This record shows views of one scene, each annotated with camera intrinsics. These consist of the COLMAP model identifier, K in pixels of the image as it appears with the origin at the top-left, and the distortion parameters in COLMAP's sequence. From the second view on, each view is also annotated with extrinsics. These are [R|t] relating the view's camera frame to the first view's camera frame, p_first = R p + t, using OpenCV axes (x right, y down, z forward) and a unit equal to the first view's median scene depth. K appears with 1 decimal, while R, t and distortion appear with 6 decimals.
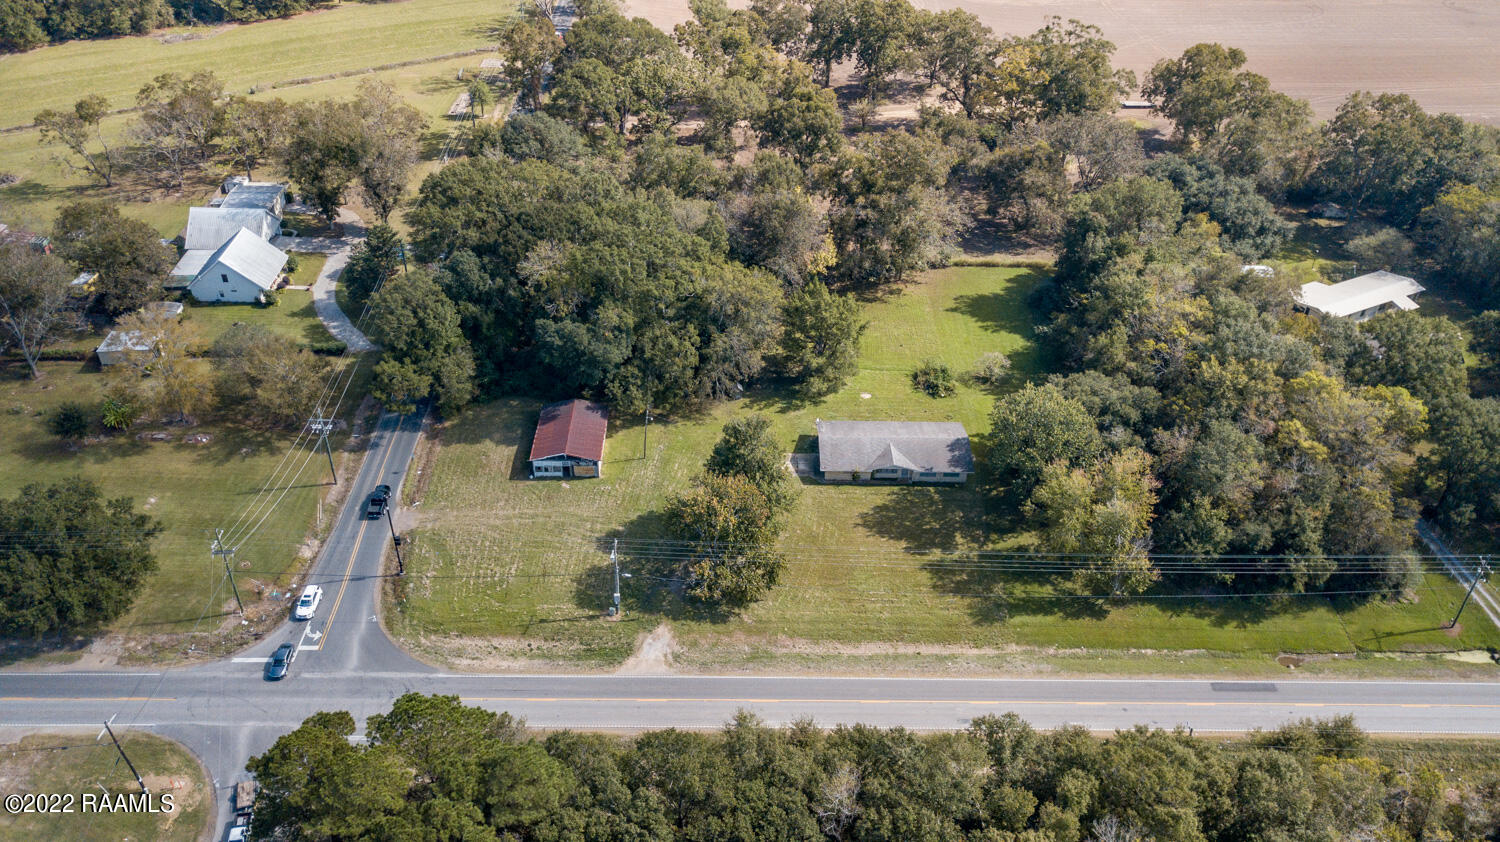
lens RADIAL K [[1125.4, 0, 754.1], [0, 1125.4, 423.1], [0, 0, 1]] dist [-0.003437, 0.001570]
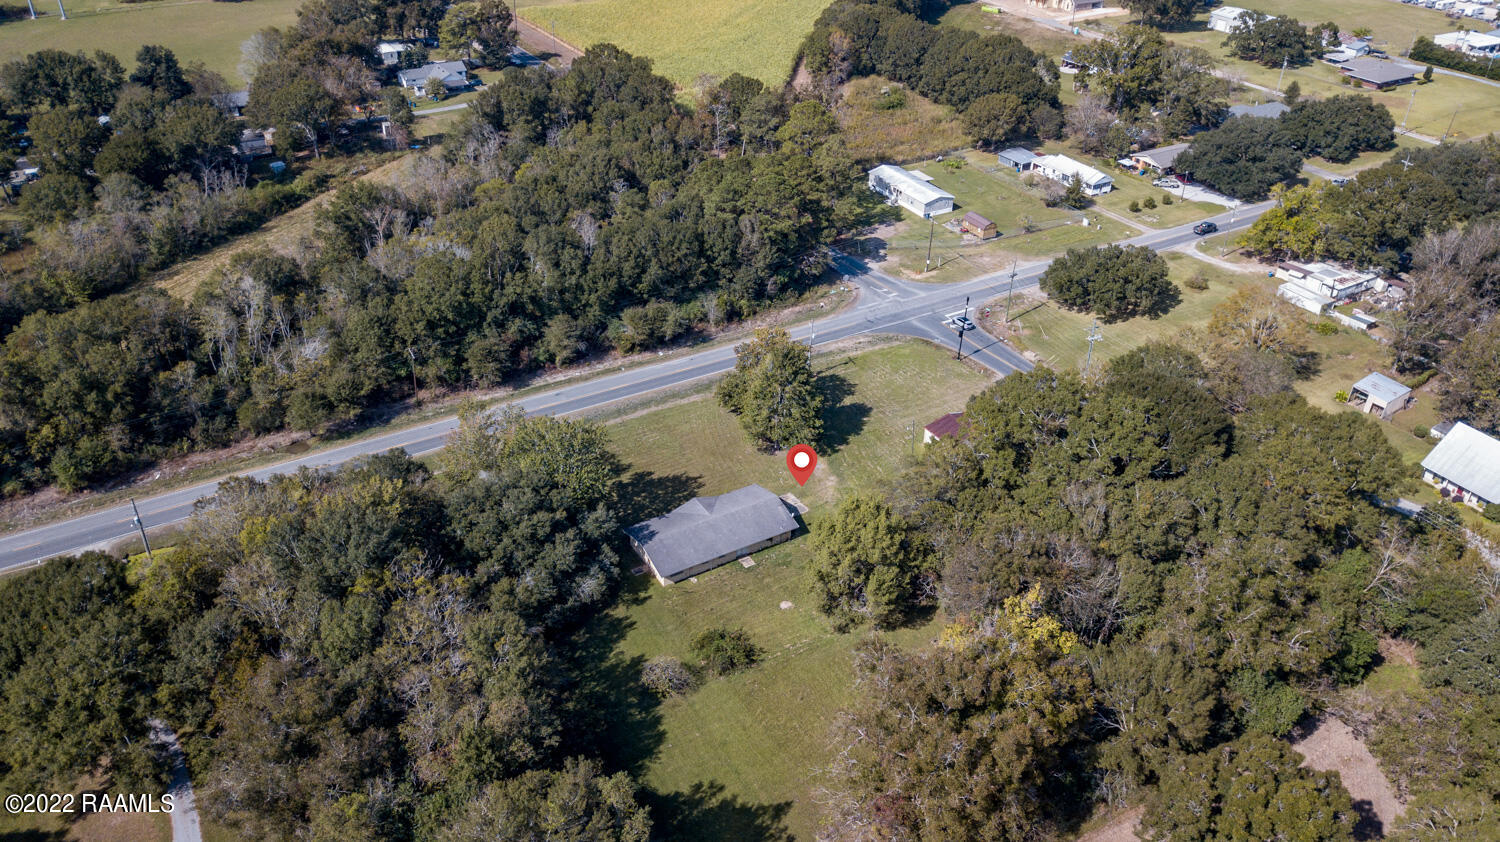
lens RADIAL K [[1125.4, 0, 754.1], [0, 1125.4, 423.1], [0, 0, 1]] dist [-0.003437, 0.001570]
pose [[-0.866725, 0.229794, -0.442698, 0.495020], [-0.322844, 0.418098, 0.849097, -0.845472], [0.380209, 0.878856, -0.288188, 1.197091]]
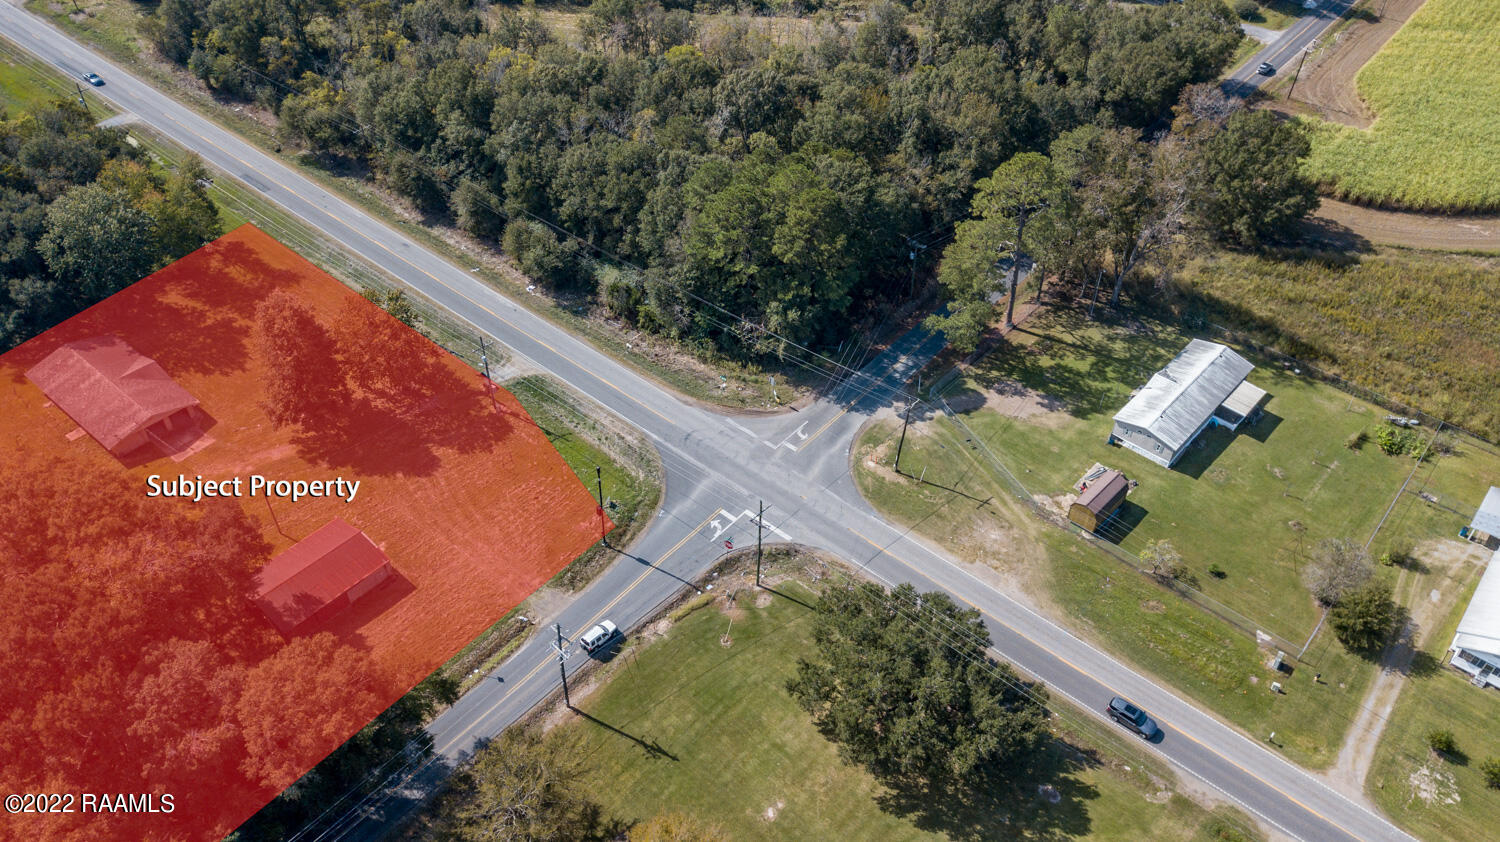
lens RADIAL K [[1125.4, 0, 754.1], [0, 1125.4, 423.1], [0, 0, 1]] dist [-0.003437, 0.001570]
pose [[-0.753420, -0.470356, 0.459482, -0.672814], [0.336053, 0.325193, 0.883922, -0.577412], [-0.565179, 0.820374, -0.086942, 0.801157]]
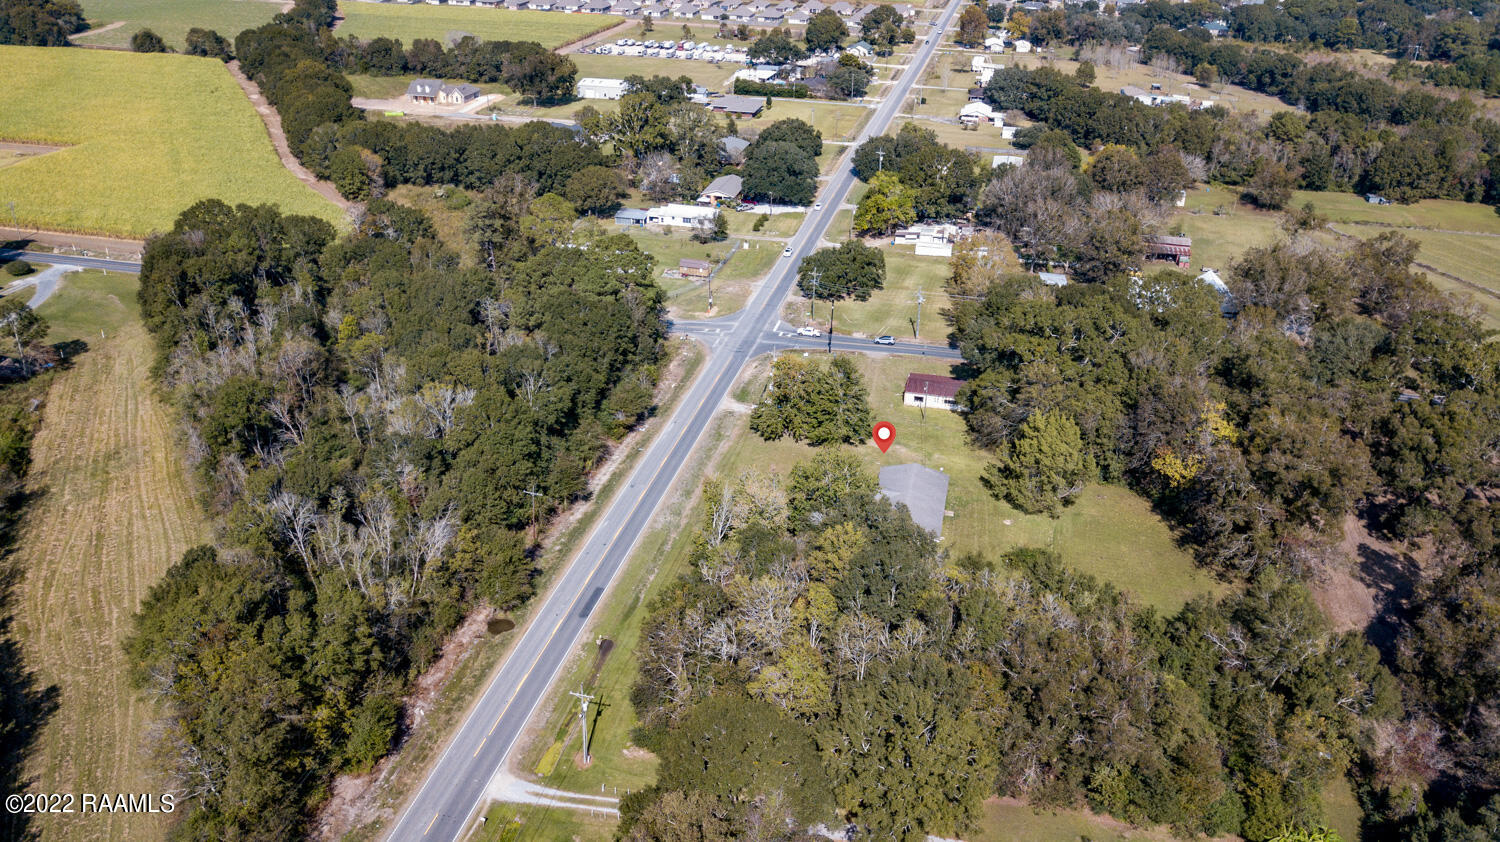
lens RADIAL K [[1125.4, 0, 754.1], [0, 1125.4, 423.1], [0, 0, 1]] dist [-0.003437, 0.001570]
pose [[-0.242786, 0.408275, -0.879981, 1.109014], [-0.580844, 0.665359, 0.468954, -0.467560], [0.776965, 0.624987, 0.075604, 0.725011]]
